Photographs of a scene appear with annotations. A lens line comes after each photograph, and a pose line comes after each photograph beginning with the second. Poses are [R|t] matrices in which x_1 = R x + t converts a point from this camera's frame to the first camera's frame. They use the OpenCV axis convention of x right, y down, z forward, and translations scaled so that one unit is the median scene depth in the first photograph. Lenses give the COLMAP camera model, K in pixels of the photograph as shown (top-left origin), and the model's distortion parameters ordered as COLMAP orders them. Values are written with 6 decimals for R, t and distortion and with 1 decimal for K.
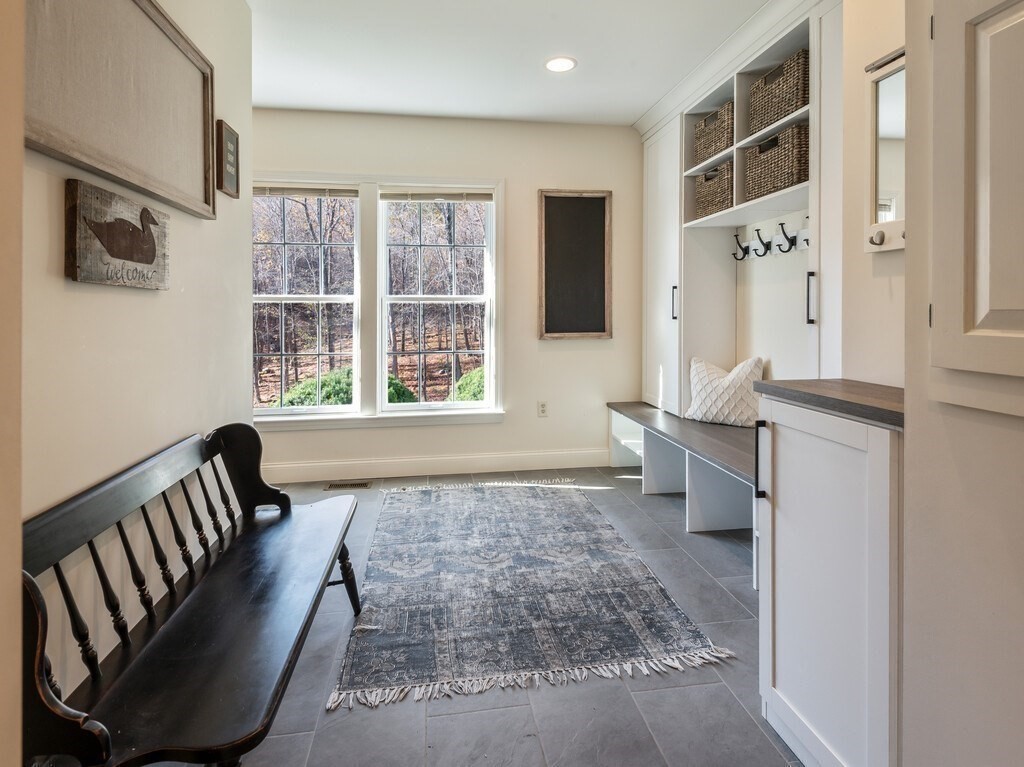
lens RADIAL K [[525.8, 0, 504.7], [0, 525.8, 340.6], [0, 0, 1]] dist [0.026943, -0.013458]
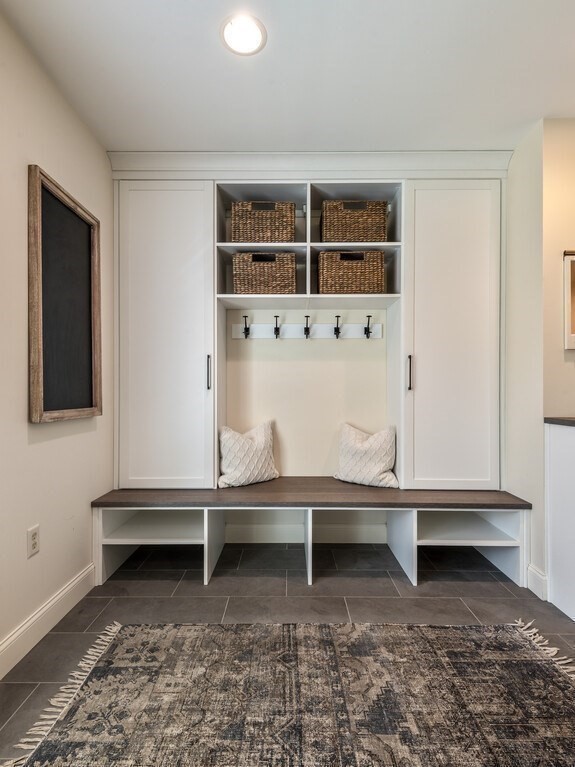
lens RADIAL K [[393.9, 0, 286.6], [0, 393.9, 398.1], [0, 0, 1]] dist [0.026943, -0.013458]
pose [[0.150083, -0.008368, 0.988638, -0.493792], [0.052527, 0.998619, 0.000479, -0.022407], [-0.987277, 0.051859, 0.150315, 0.994480]]
